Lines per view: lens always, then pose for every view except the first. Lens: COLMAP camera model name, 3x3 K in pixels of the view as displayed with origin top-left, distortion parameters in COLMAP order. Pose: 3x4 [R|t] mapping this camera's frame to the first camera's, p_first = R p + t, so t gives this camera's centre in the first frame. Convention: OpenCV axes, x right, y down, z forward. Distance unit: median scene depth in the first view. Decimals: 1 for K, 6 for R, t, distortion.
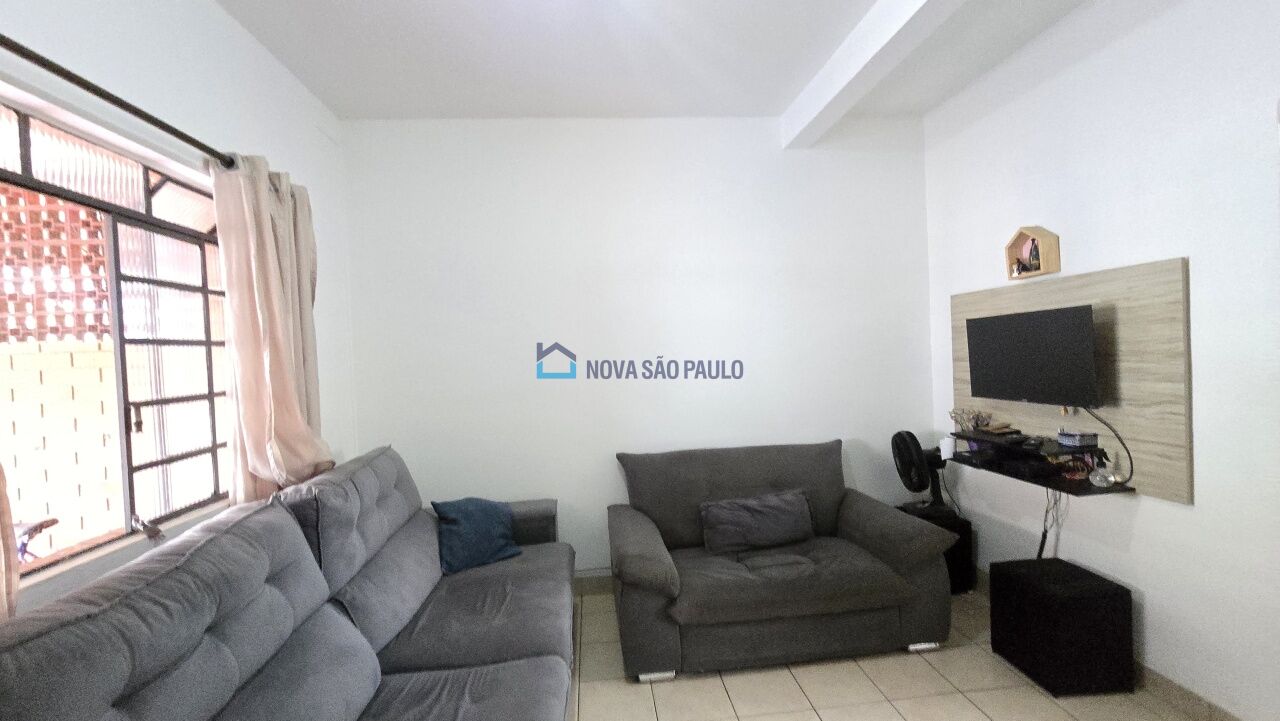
lens RADIAL K [[529.4, 0, 643.6], [0, 529.4, 364.5], [0, 0, 1]] dist [-0.003947, 0.000960]
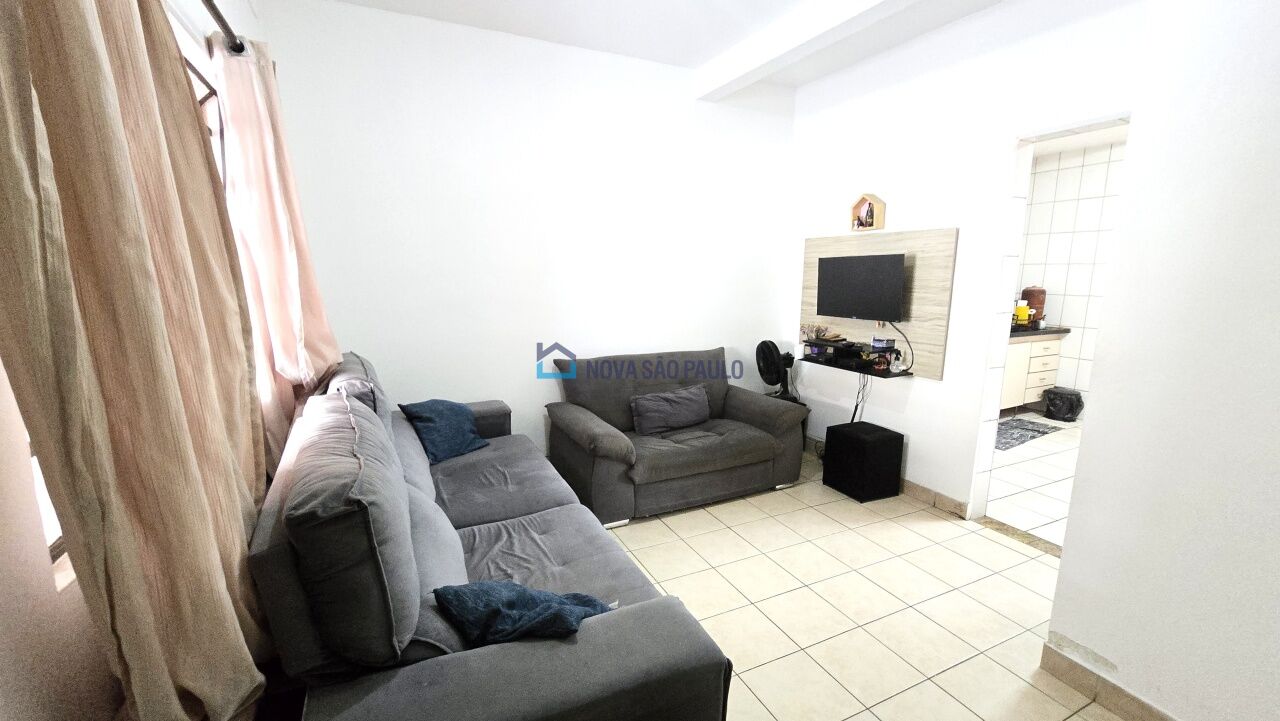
lens RADIAL K [[529.4, 0, 640.0], [0, 529.4, 369.4], [0, 0, 1]] dist [-0.003947, 0.000960]
pose [[0.935128, -0.017591, 0.353874, -0.348777], [-0.037518, 0.988235, 0.148269, 0.015327], [-0.352319, -0.151927, 0.923466, -0.158785]]
